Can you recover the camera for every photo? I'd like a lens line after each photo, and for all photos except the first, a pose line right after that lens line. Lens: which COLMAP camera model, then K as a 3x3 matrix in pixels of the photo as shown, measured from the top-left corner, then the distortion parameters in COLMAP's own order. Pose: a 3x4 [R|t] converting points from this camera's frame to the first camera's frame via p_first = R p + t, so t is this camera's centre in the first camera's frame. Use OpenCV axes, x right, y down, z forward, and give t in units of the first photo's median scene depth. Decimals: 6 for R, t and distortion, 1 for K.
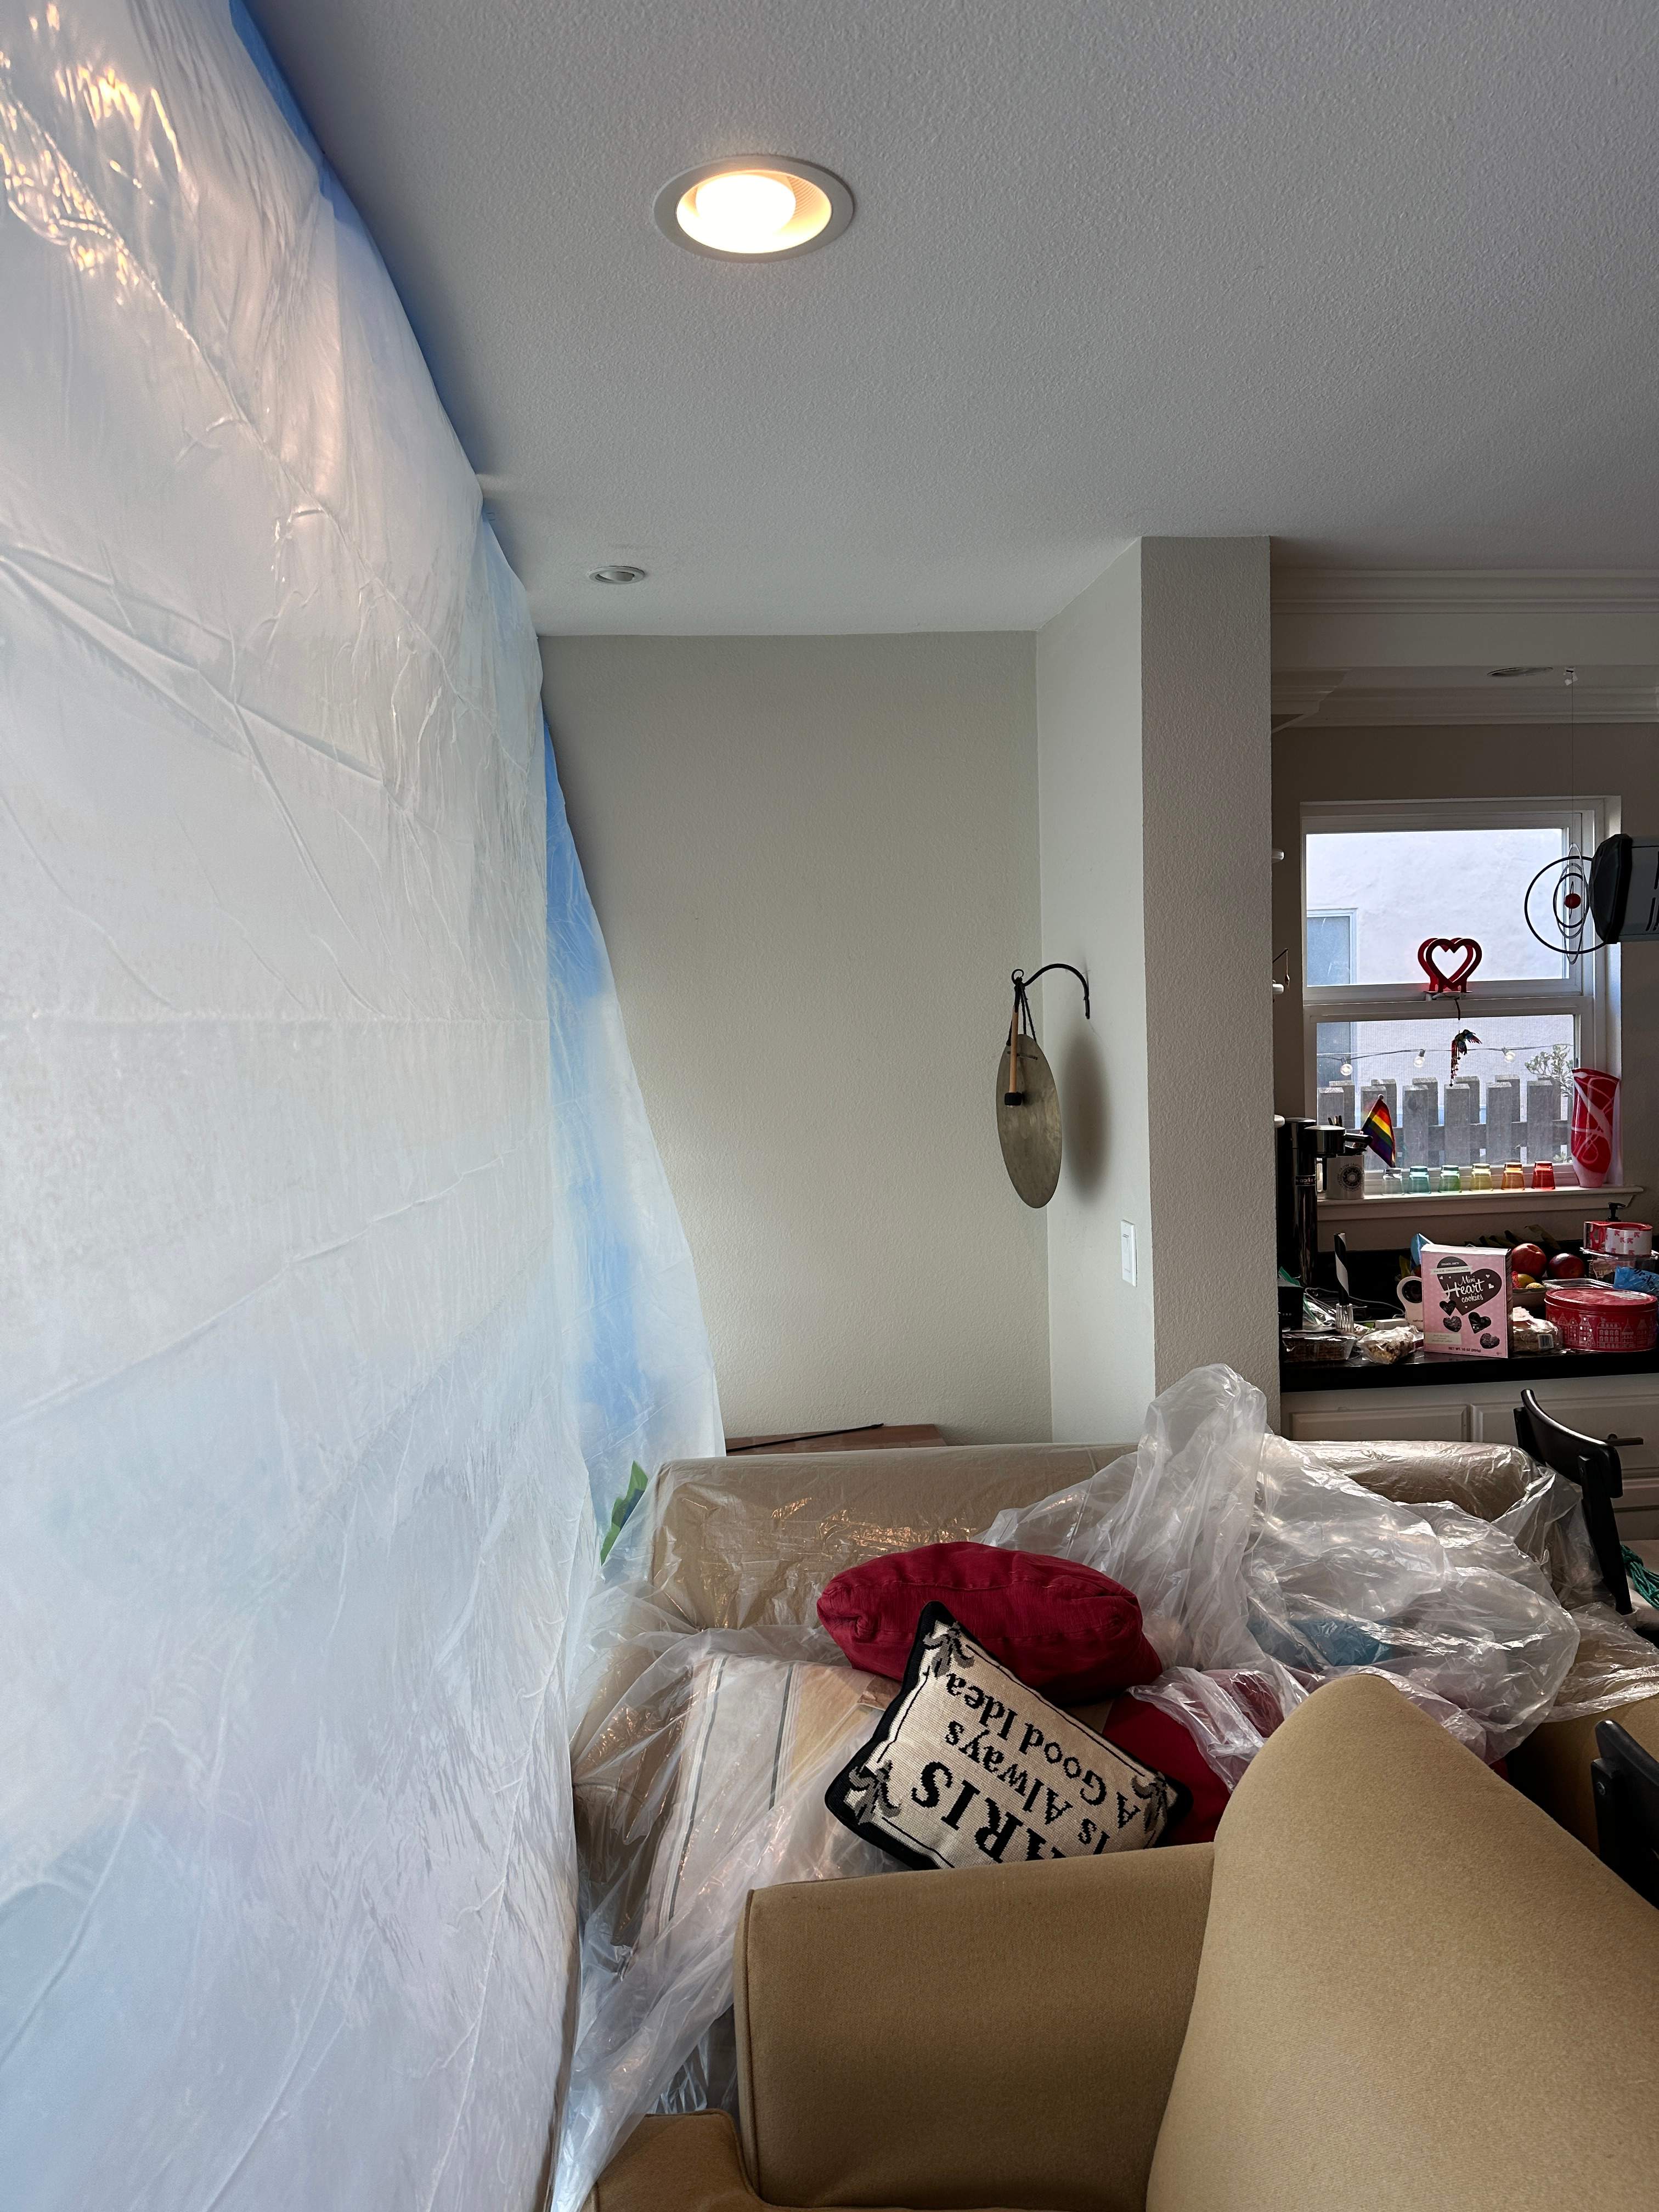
lens RADIAL K [[1536.1, 0, 835.2], [0, 1536.1, 1114.6], [0, 0, 1]] dist [0.010256, 0.001768]
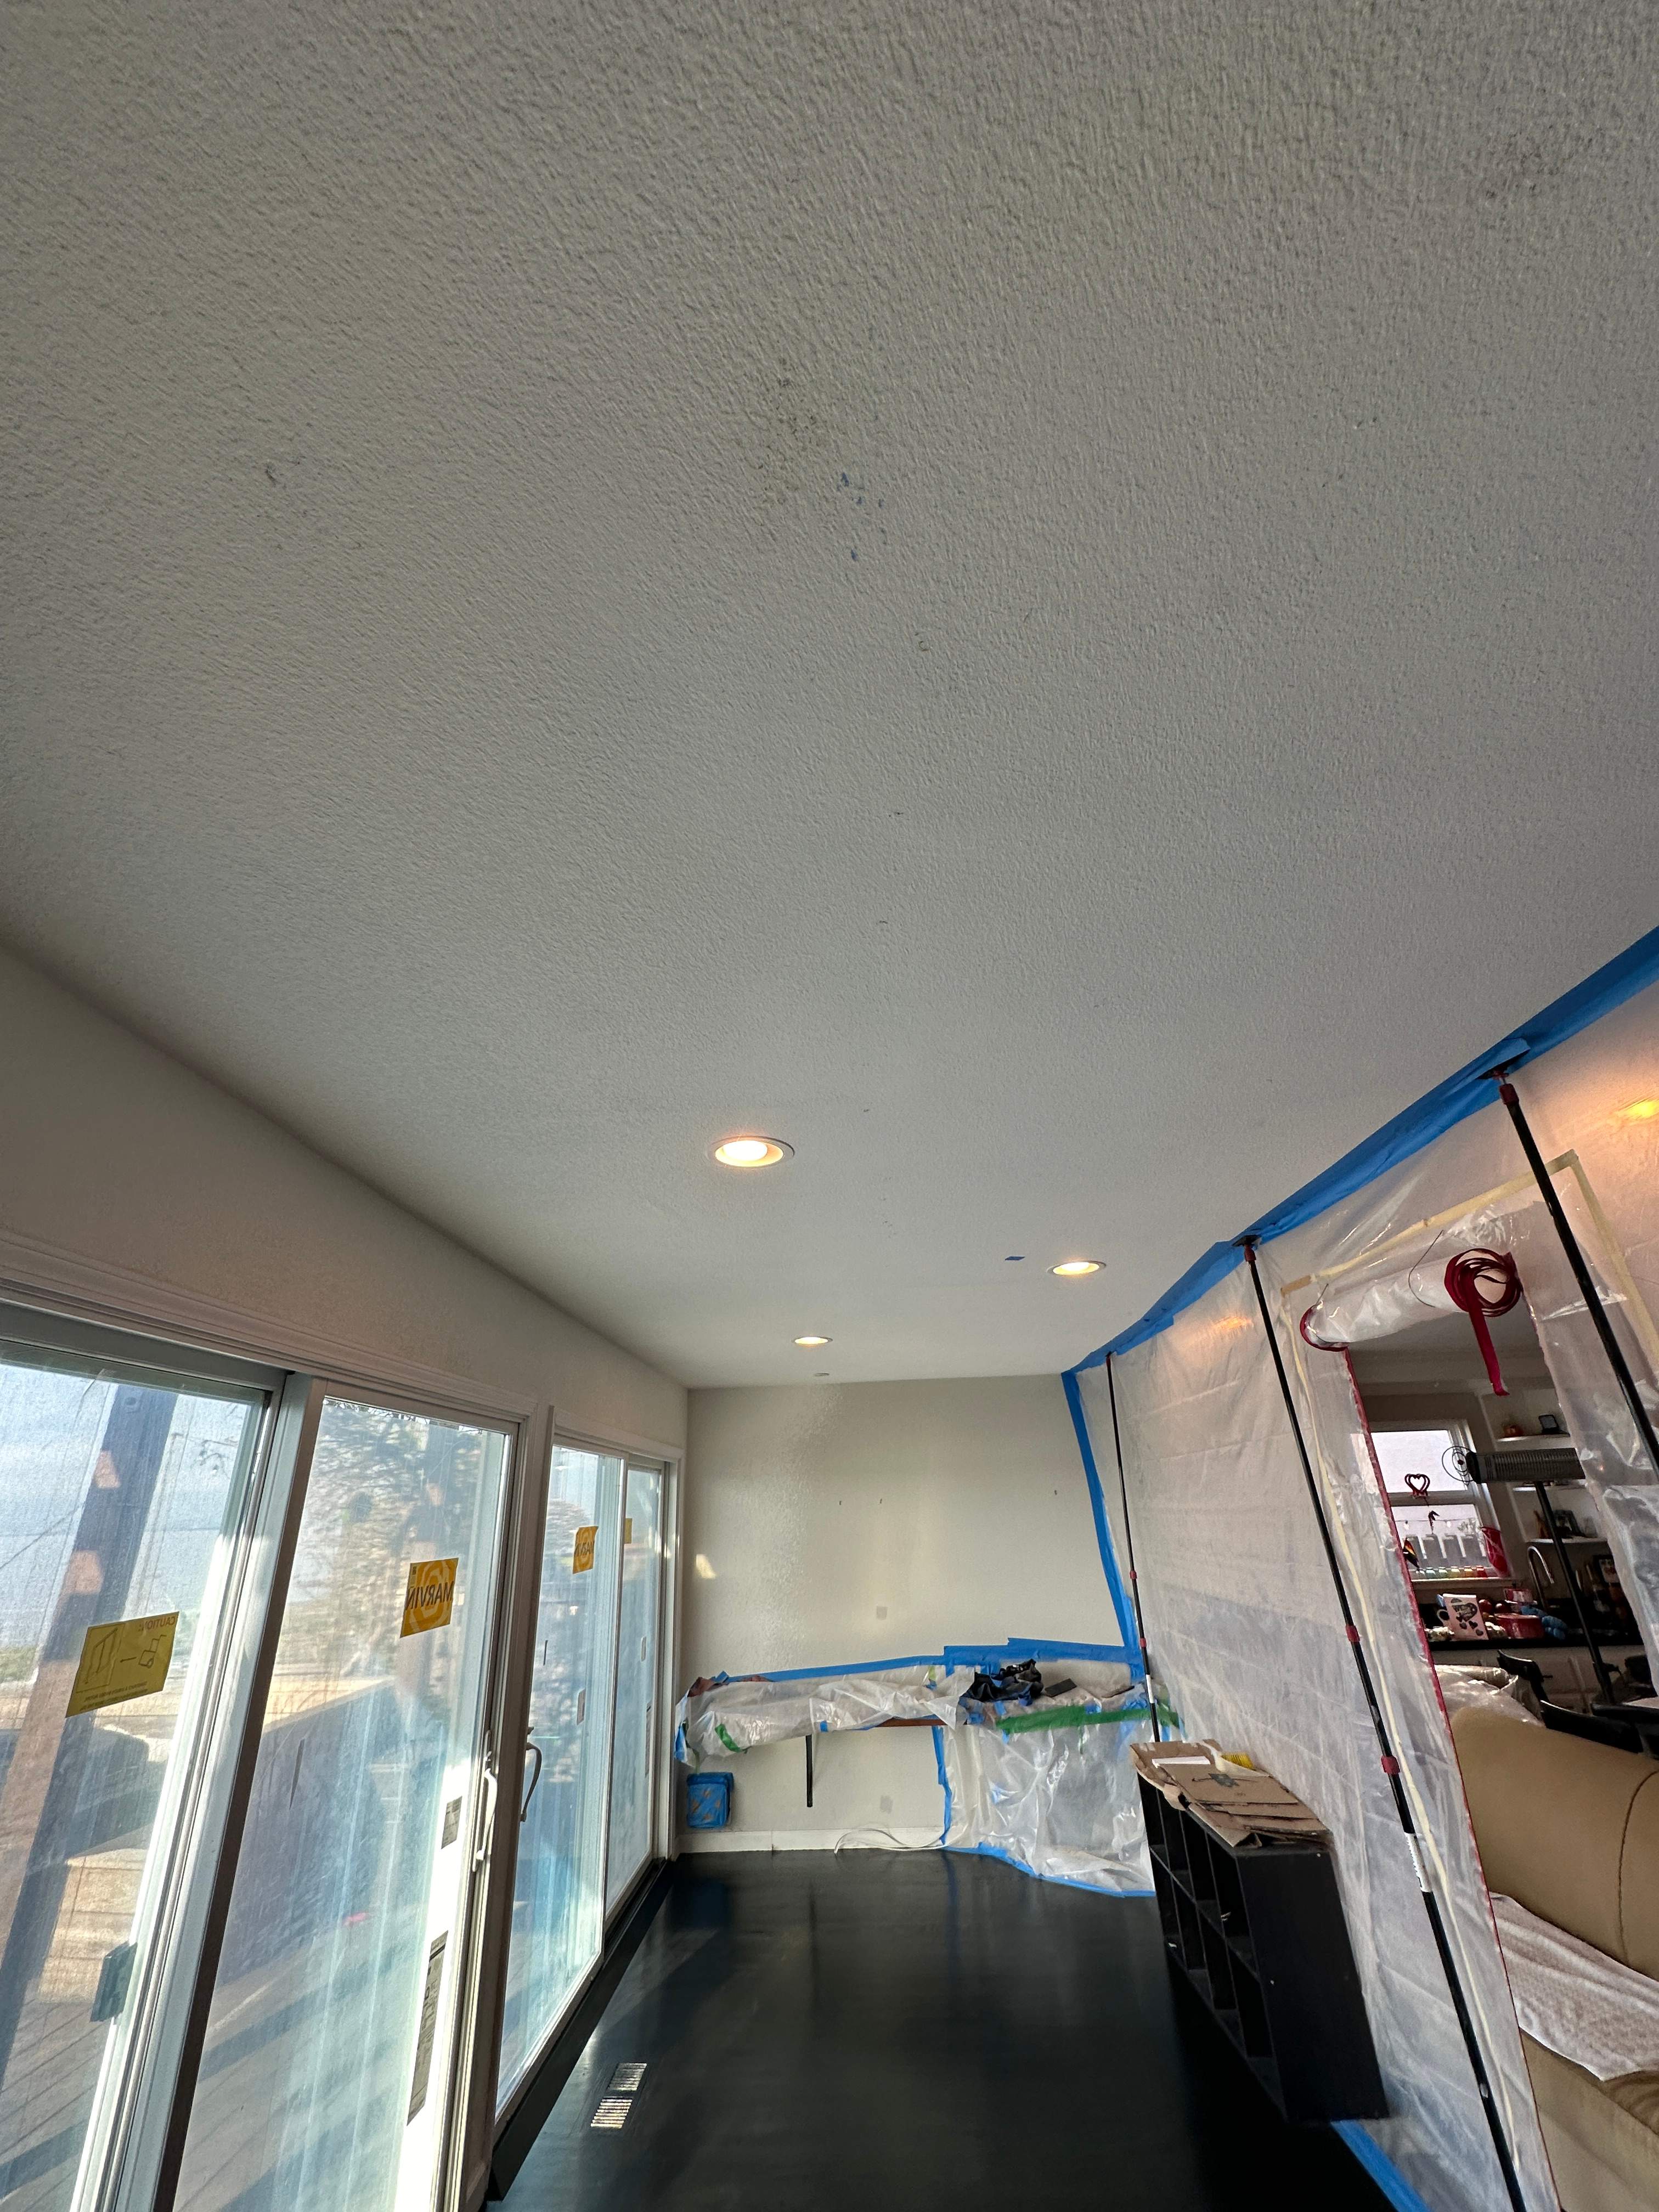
lens RADIAL K [[889.3, 0, 829.9], [0, 889.3, 1107.9], [0, 0, 1]] dist [-0.001111, 0.001182]
pose [[0.990457, -0.056468, -0.125727, -0.407902], [-0.008084, 0.886848, -0.461991, 0.047853], [0.137588, 0.458598, 0.877928, -0.852570]]
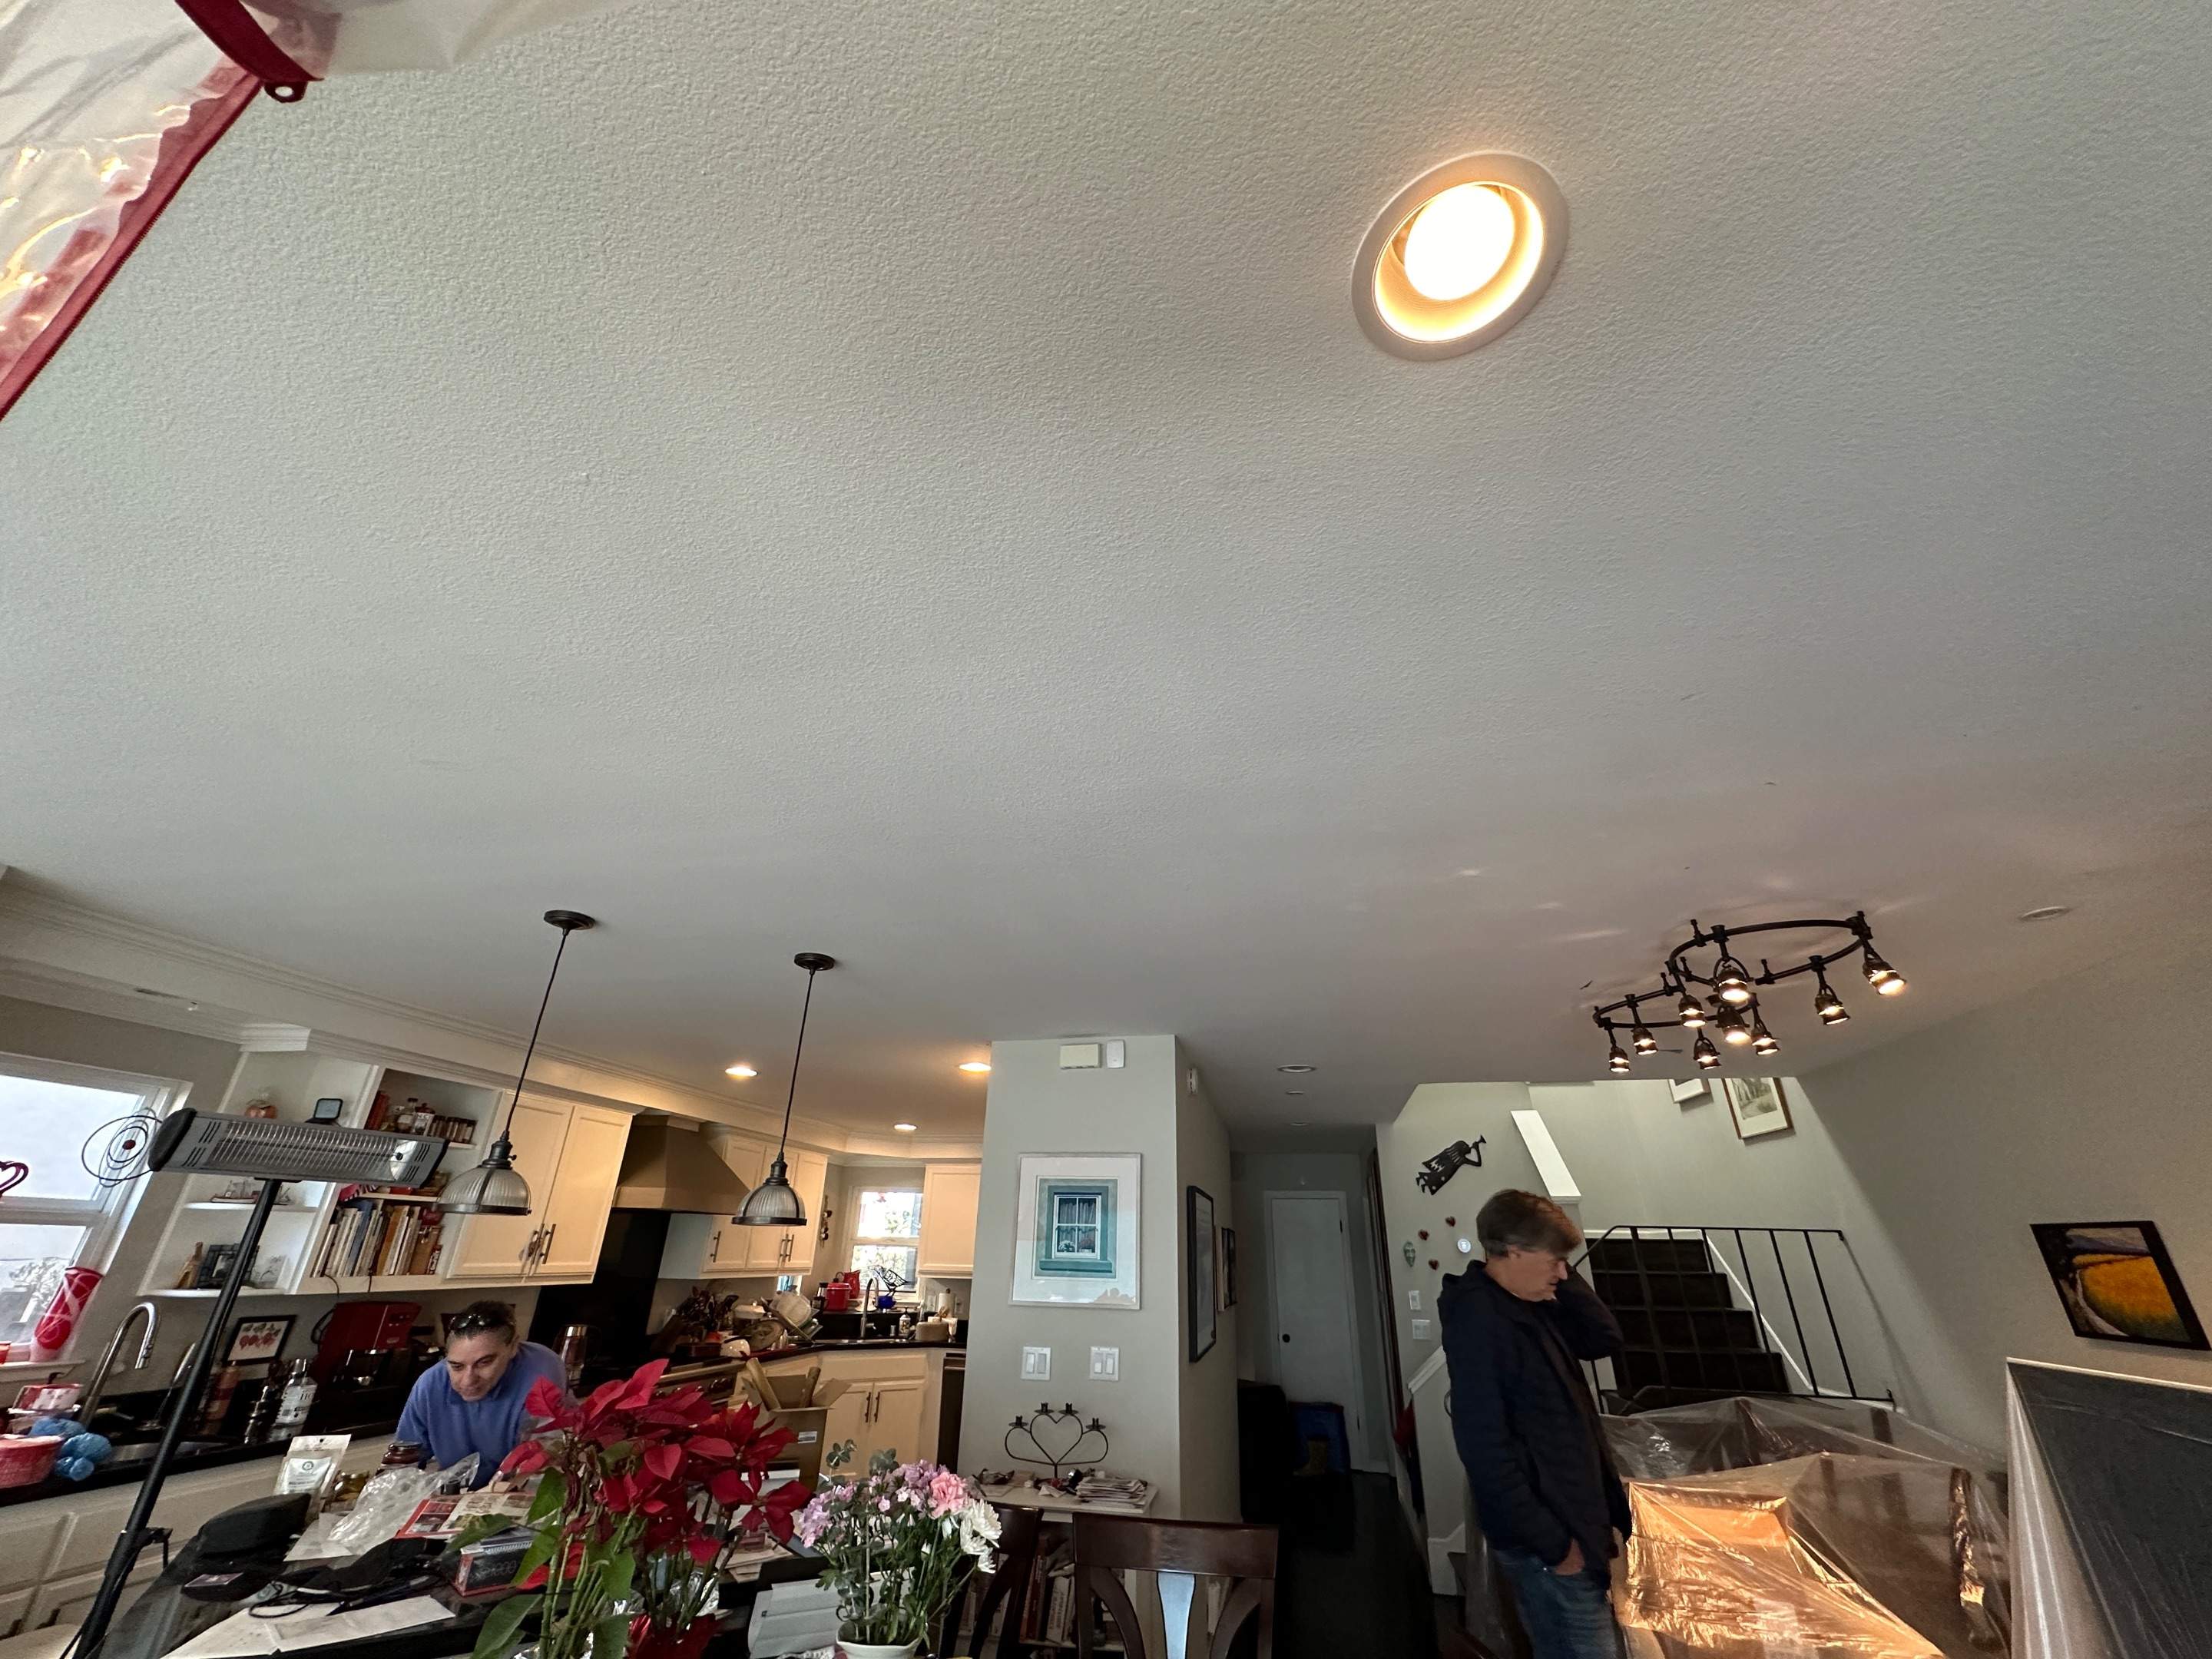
lens RADIAL K [[886.8, 0, 1106.5], [0, 886.8, 832.1], [0, 0, 1]] dist [-0.000863, 0.000606]
pose [[0.295679, 0.449537, 0.842906, -0.119761], [0.027424, 0.878000, -0.477874, 0.036994], [-0.954894, 0.164413, 0.247278, -0.207039]]
